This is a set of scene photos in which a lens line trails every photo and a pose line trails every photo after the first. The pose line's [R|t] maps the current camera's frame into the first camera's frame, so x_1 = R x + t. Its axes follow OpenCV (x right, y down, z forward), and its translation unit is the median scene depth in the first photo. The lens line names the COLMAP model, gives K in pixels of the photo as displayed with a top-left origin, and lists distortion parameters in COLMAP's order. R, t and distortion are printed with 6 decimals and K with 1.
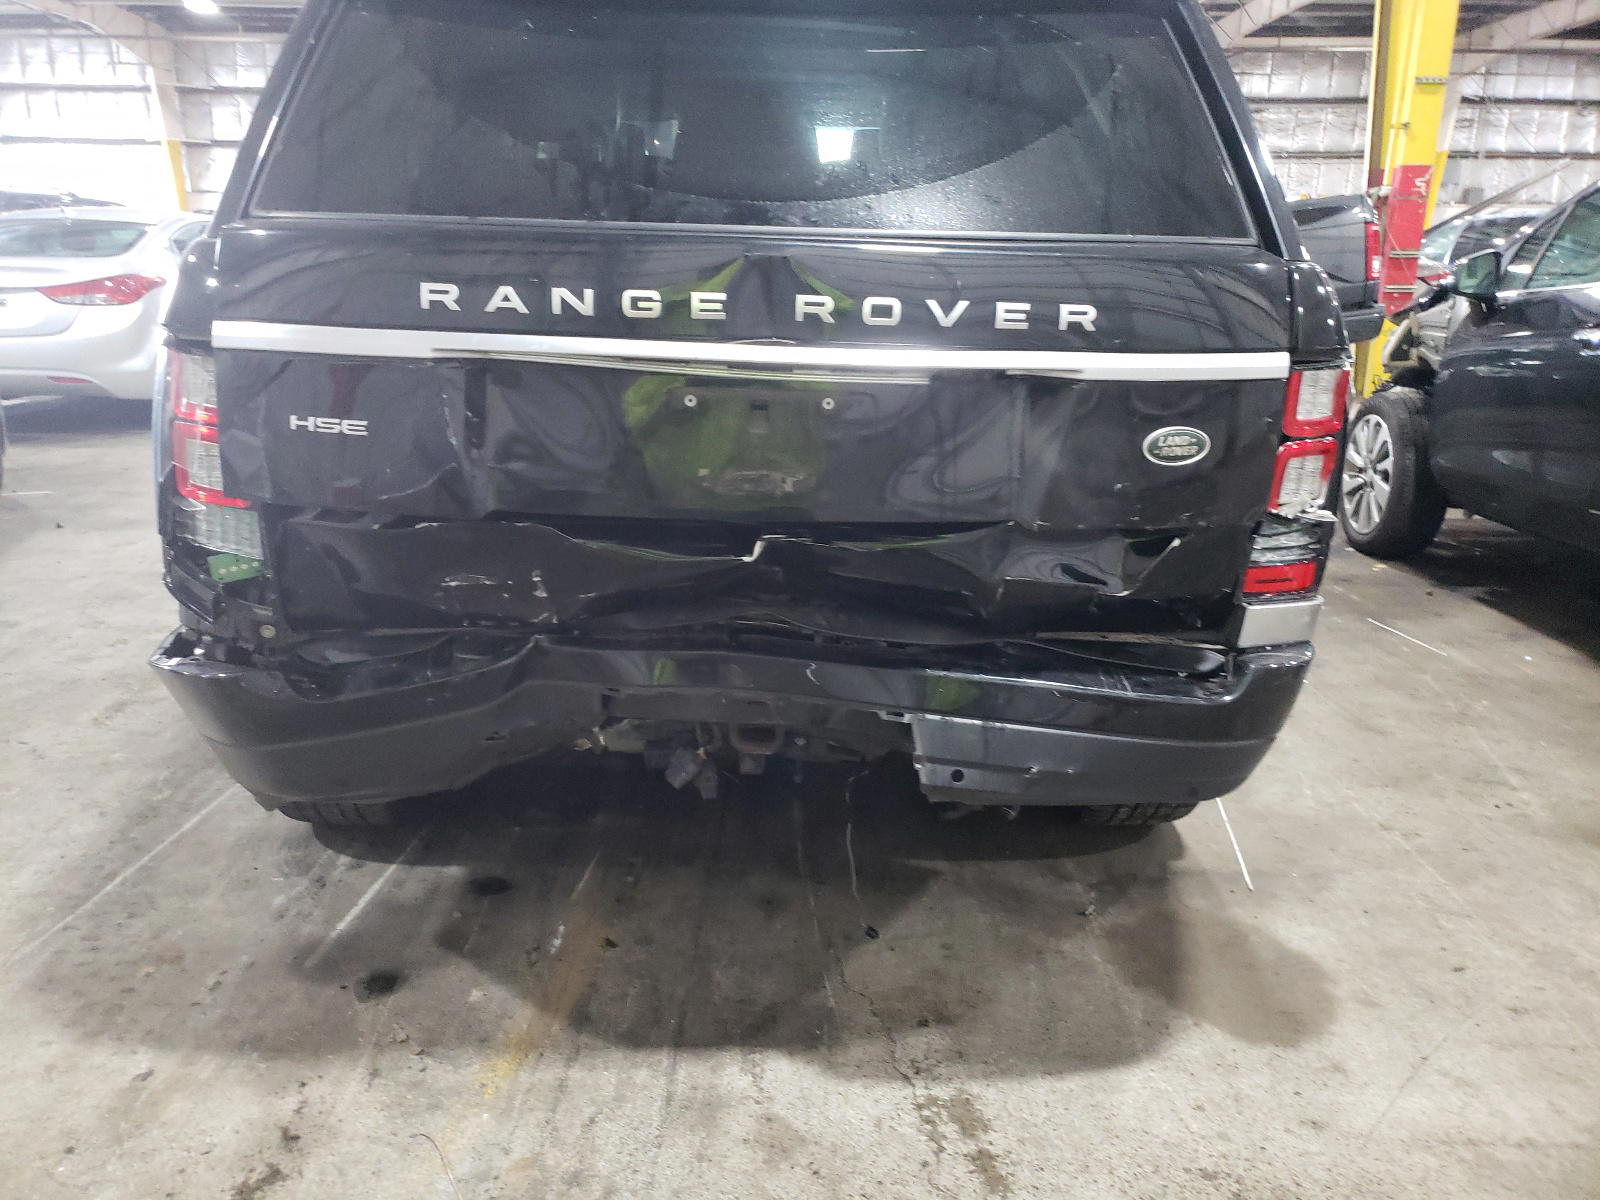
lens RADIAL K [[1247.7, 0, 753.9], [0, 1247.7, 598.6], [0, 0, 1]] dist [0.005170, 0.009288]
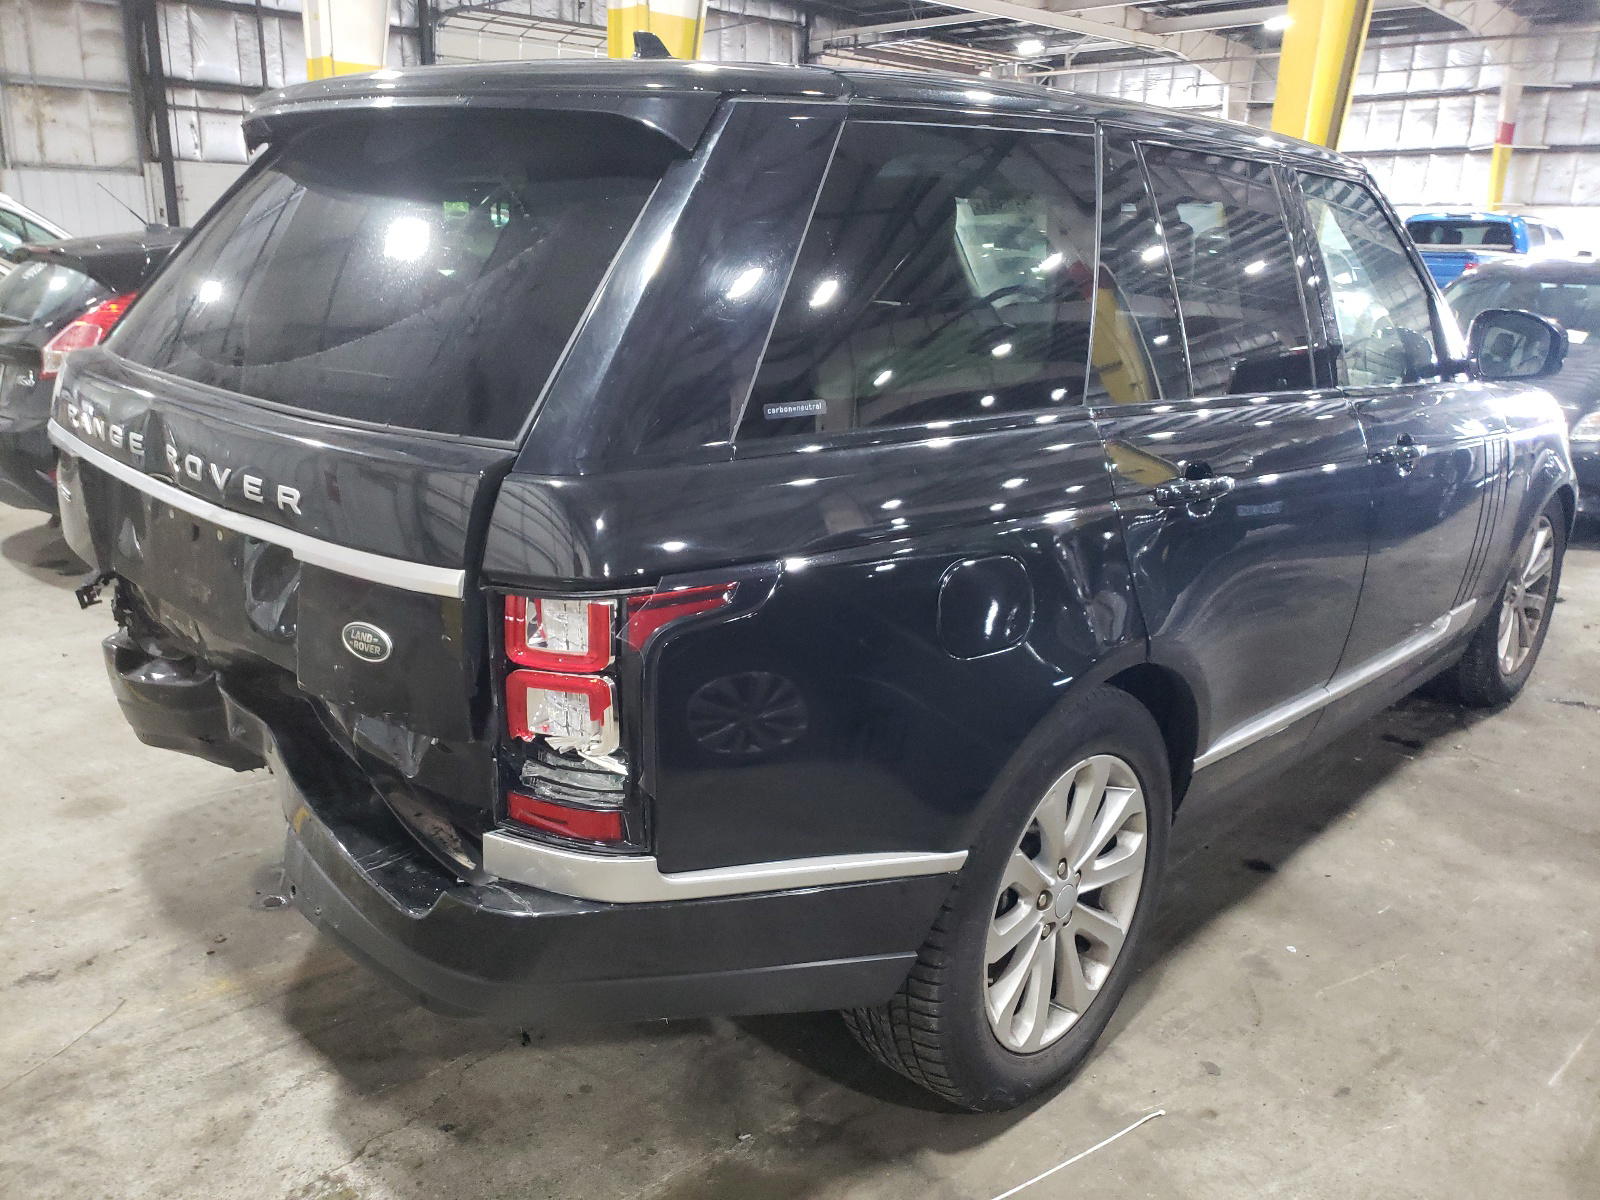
lens RADIAL K [[1247.7, 0, 753.9], [0, 1247.7, 598.6], [0, 0, 1]] dist [0.005170, 0.009288]
pose [[0.699921, 0.211416, -0.682212, 0.991621], [-0.215426, 0.973191, 0.080572, -0.244111], [0.680957, 0.090572, 0.726701, 0.397636]]
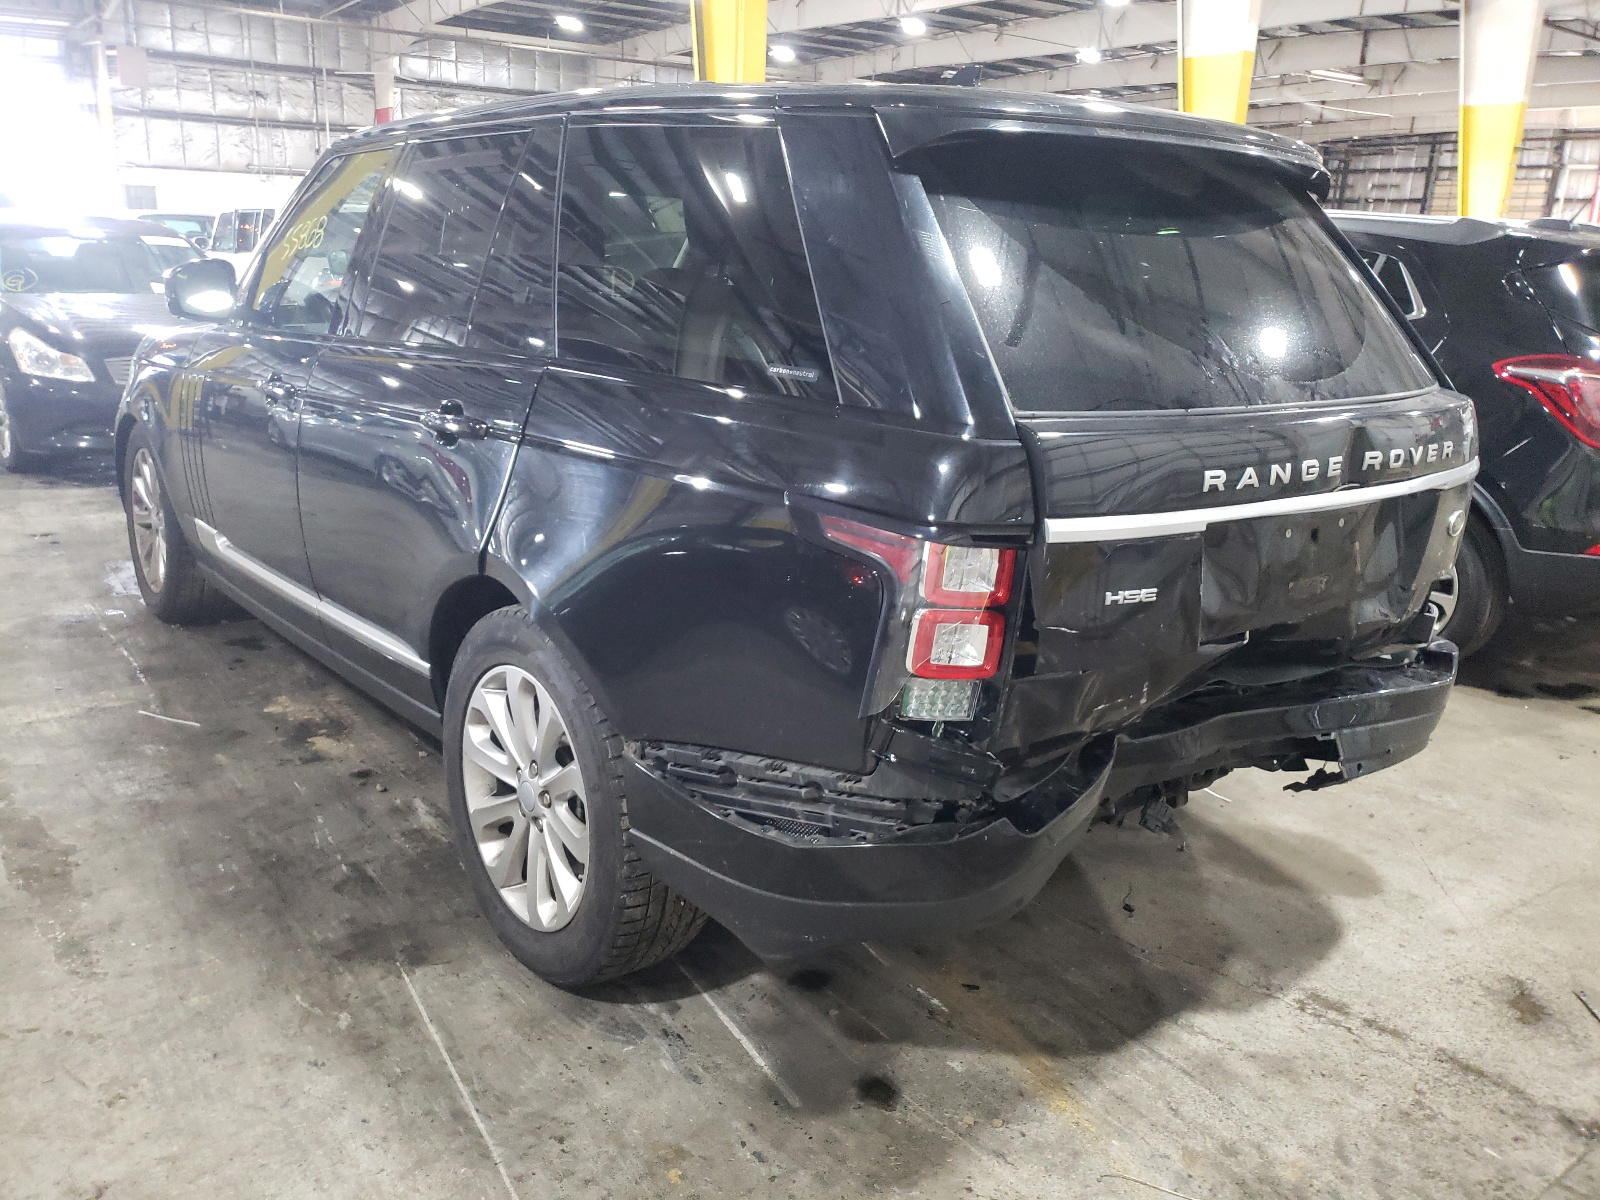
lens RADIAL K [[1247.7, 0, 753.9], [0, 1247.7, 598.6], [0, 0, 1]] dist [0.005170, 0.009288]
pose [[0.800944, -0.157803, 0.577570, -1.029842], [0.142946, 0.987146, 0.071476, -0.215385], [-0.581425, 0.025313, 0.813206, 0.209755]]
